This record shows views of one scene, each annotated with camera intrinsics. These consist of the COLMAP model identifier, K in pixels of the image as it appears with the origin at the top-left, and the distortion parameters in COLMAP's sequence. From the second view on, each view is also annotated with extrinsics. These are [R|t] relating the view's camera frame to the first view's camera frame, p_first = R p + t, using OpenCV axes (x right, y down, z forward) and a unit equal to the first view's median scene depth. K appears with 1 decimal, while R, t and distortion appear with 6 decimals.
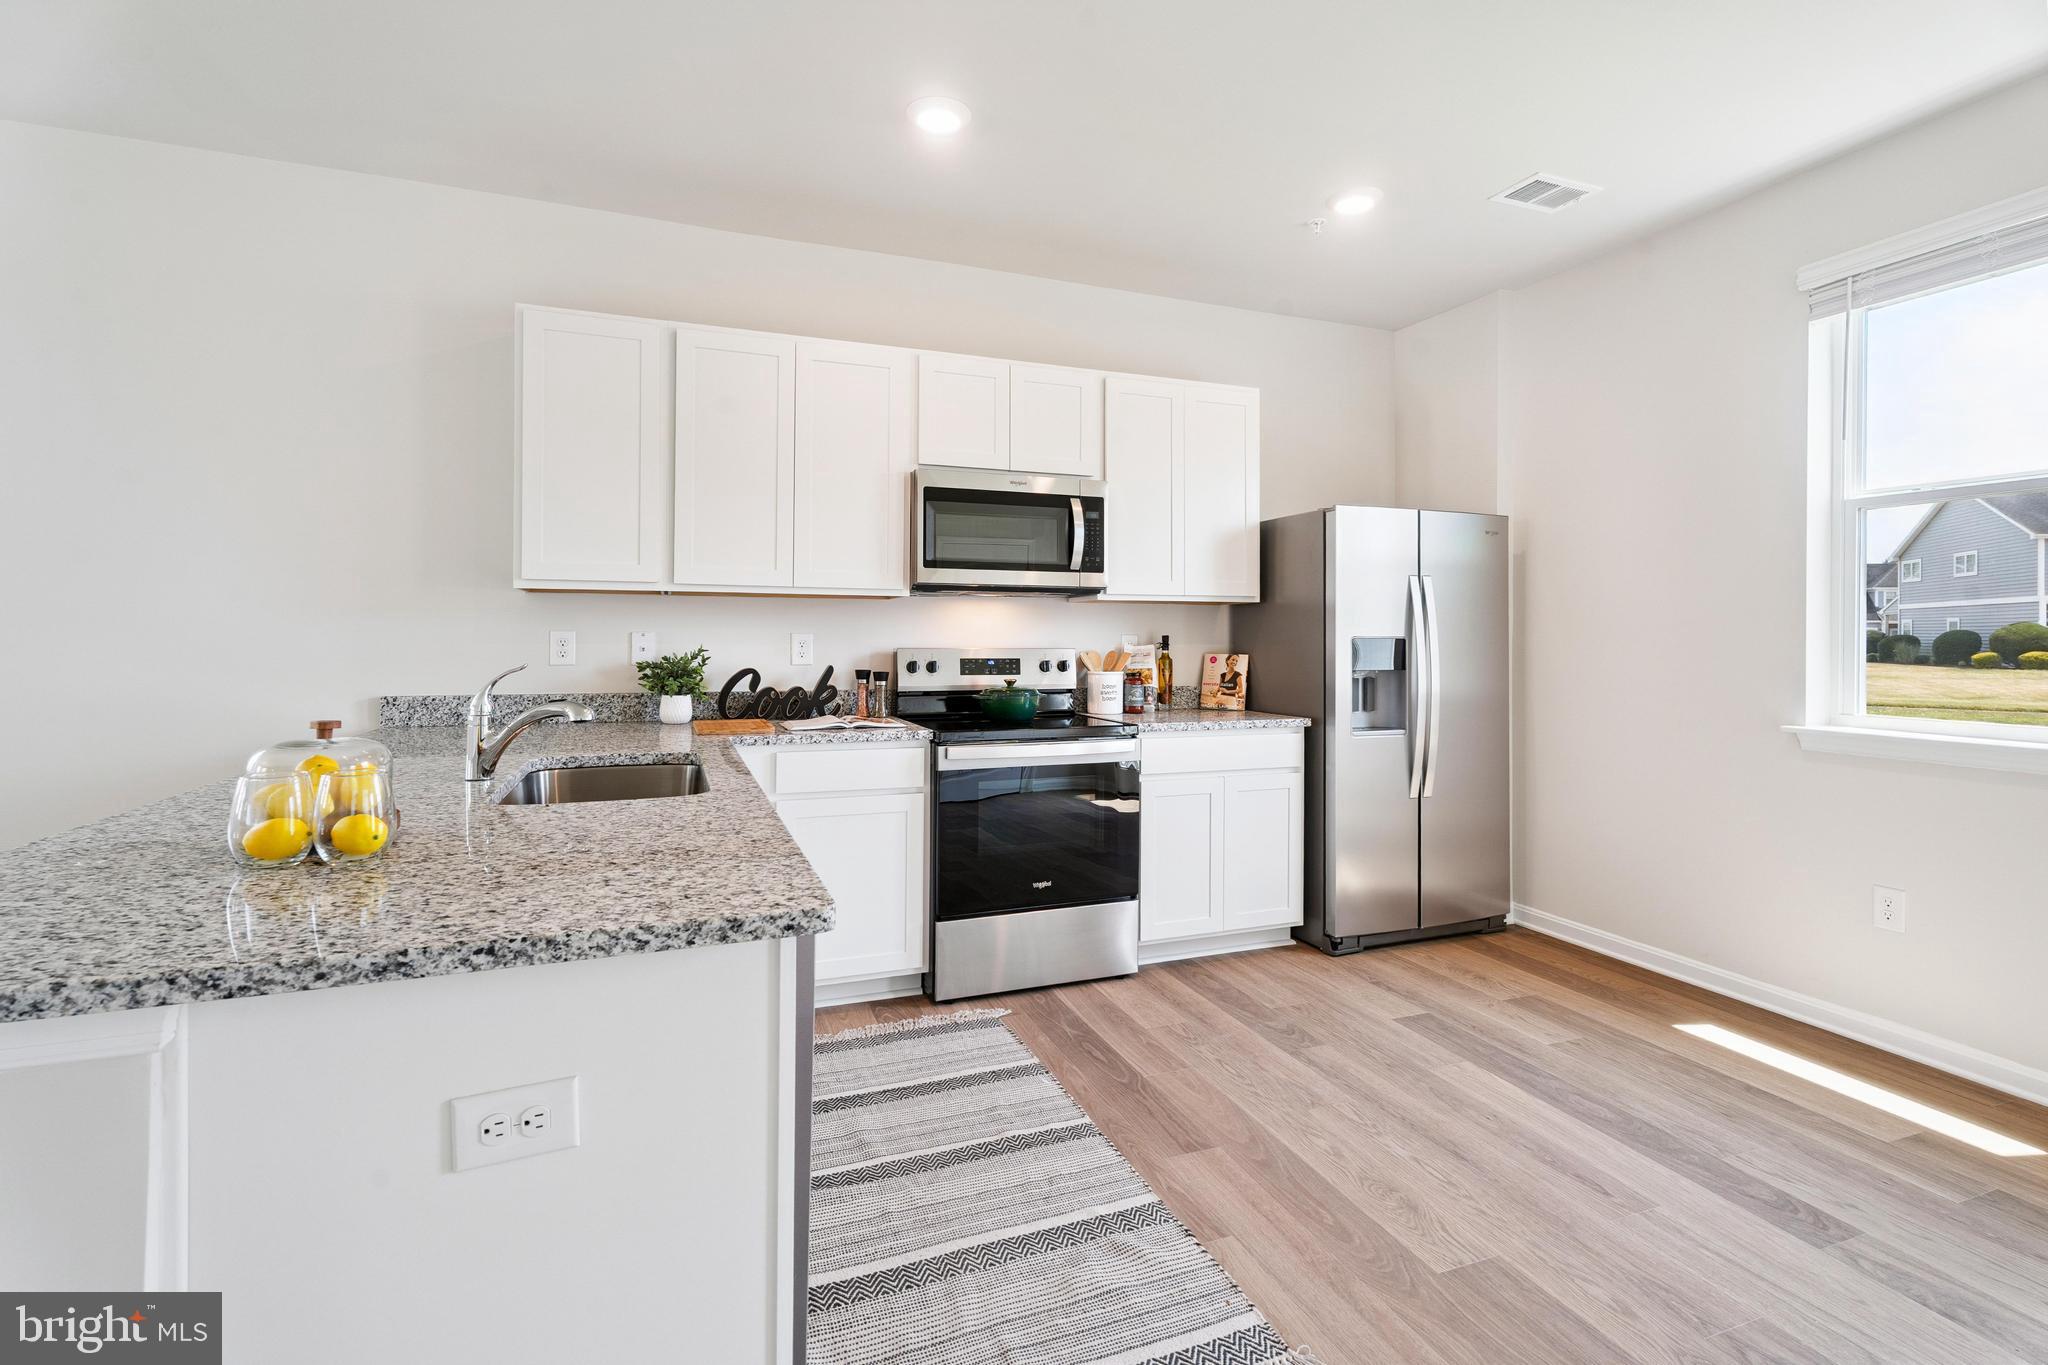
lens RADIAL K [[927.8, 0, 1029.7], [0, 927.8, 637.9], [0, 0, 1]] dist [0.001199, 0.000128]
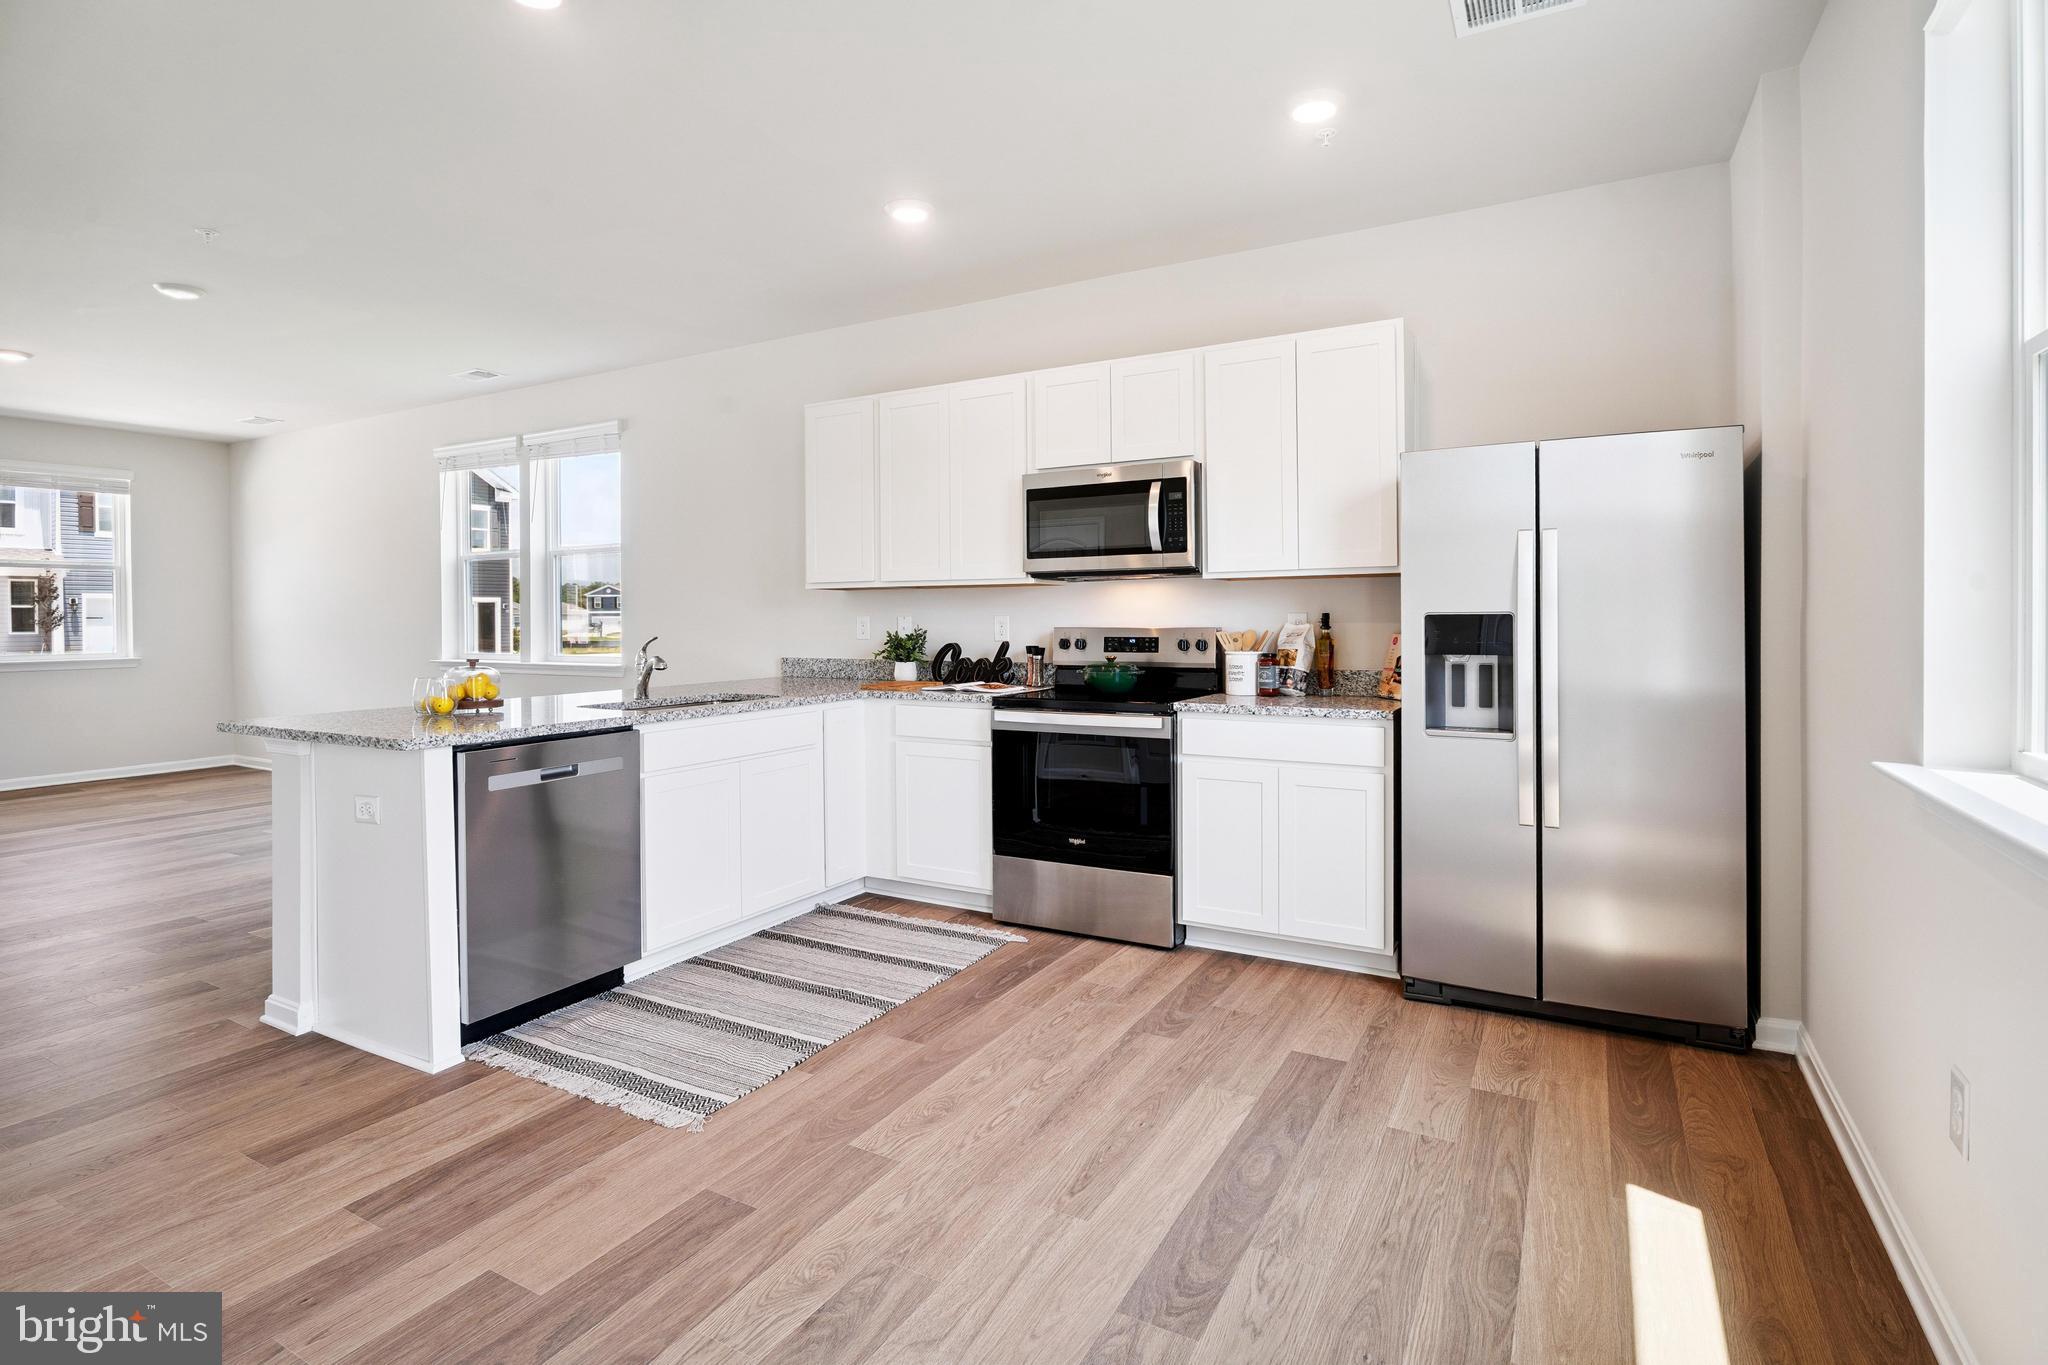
lens RADIAL K [[990.6, 0, 1032.6], [0, 990.6, 627.3], [0, 0, 1]] dist [-0.011837, 0.000513]
pose [[0.646448, -0.002054, -0.762956, 0.829950], [0.009388, 0.999942, 0.005263, 0.004193], [0.762901, -0.010565, 0.646429, 0.190158]]
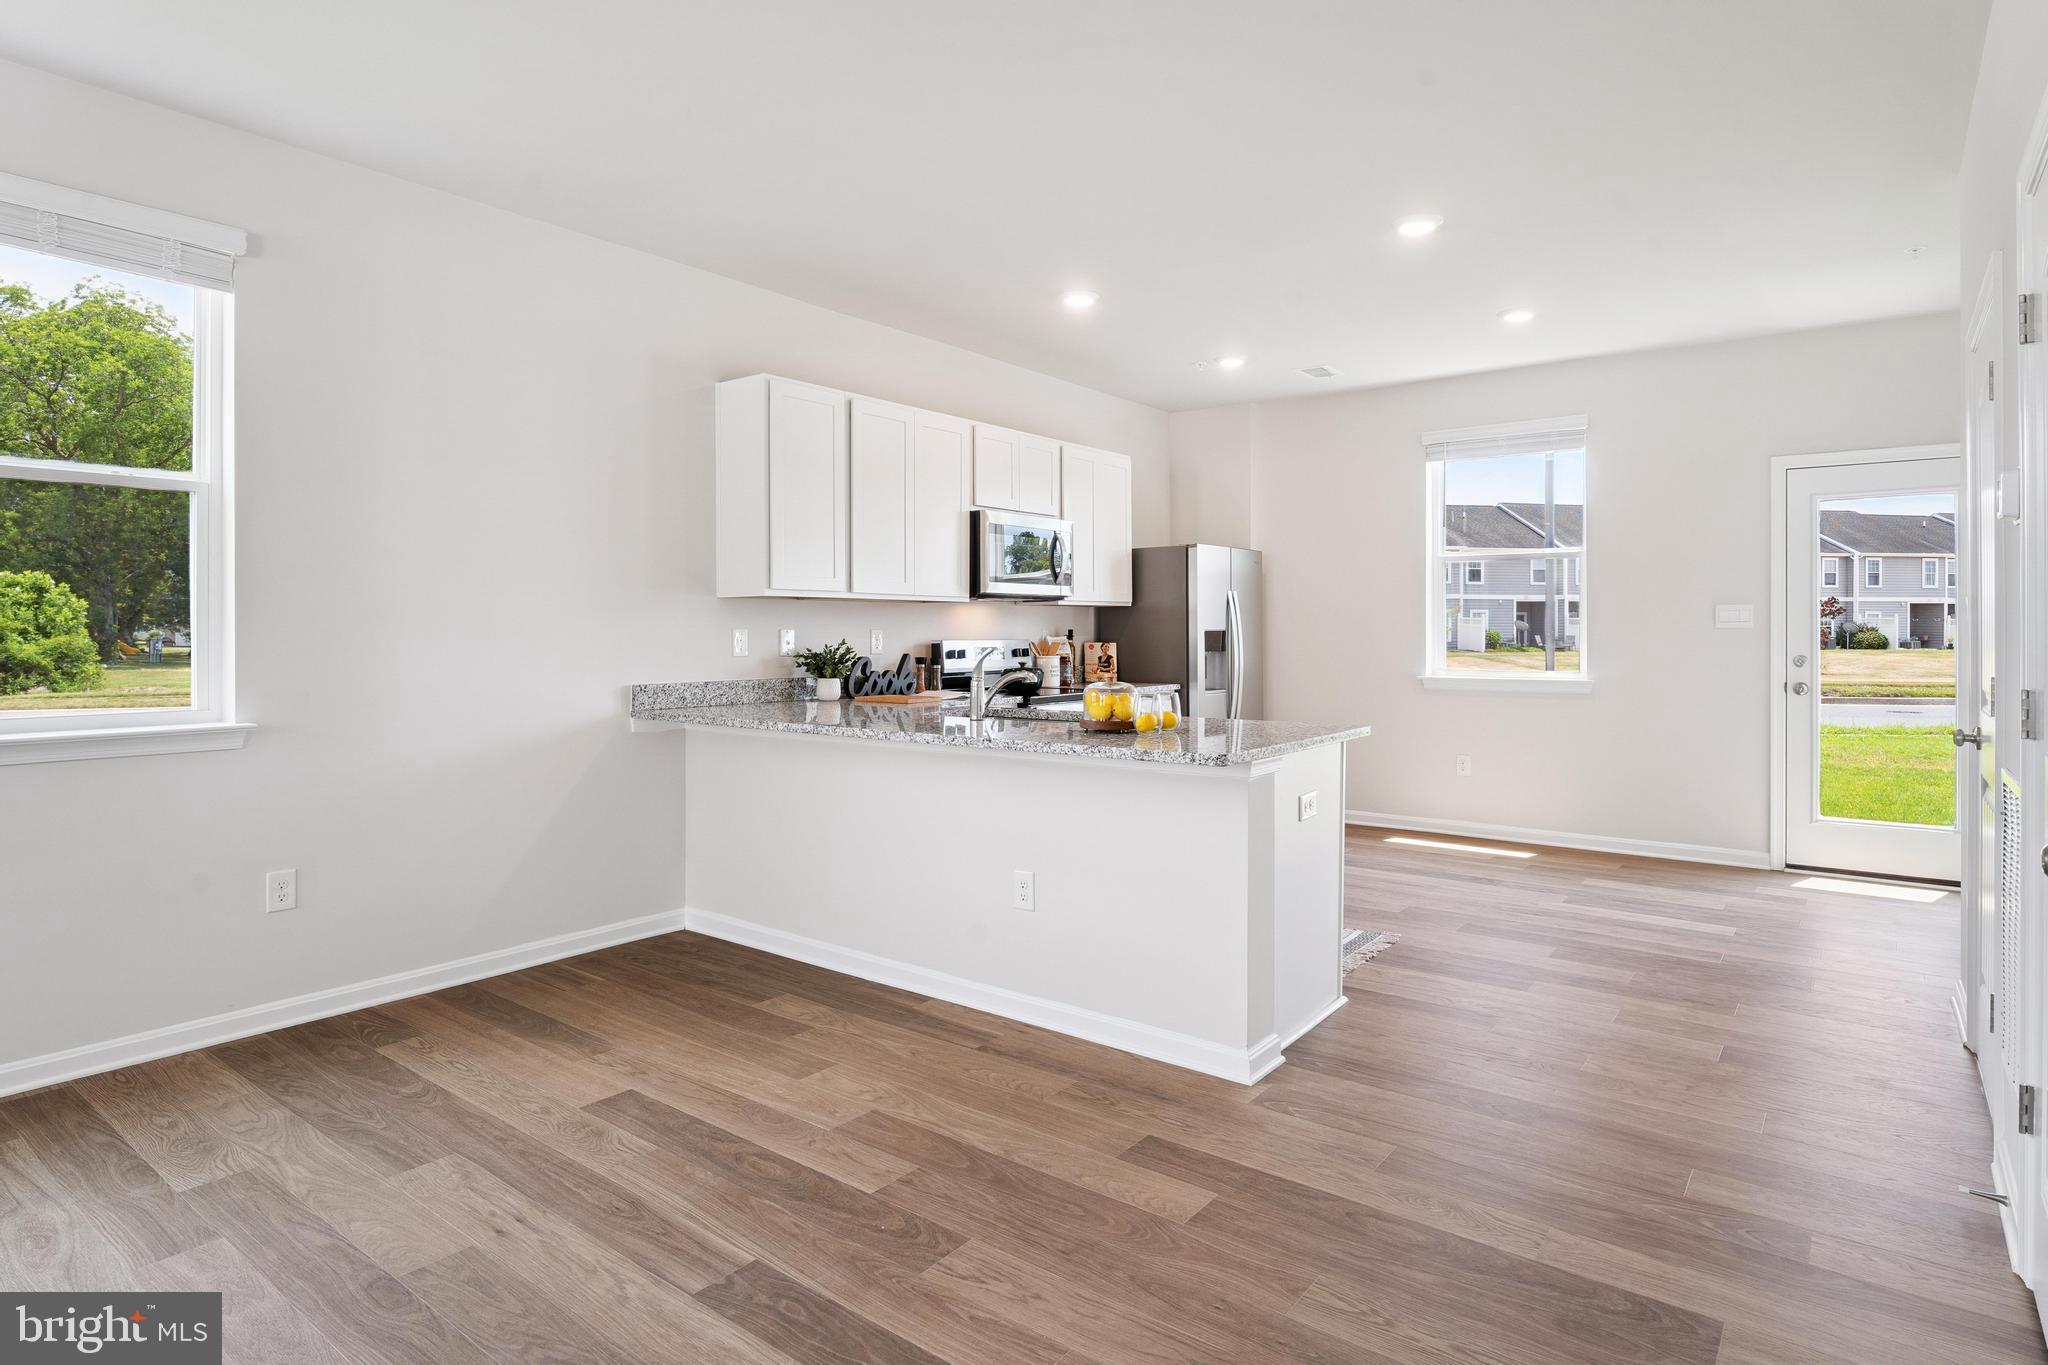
lens RADIAL K [[1112.7, 0, 1026.8], [0, 1112.7, 632.8], [0, 0, 1]] dist [-0.018415, 0.000305]
pose [[0.848666, -0.007367, 0.528878, -0.927384], [0.005888, 0.999973, 0.004481, -0.006368], [-0.528896, -0.000689, 0.848686, -0.429560]]
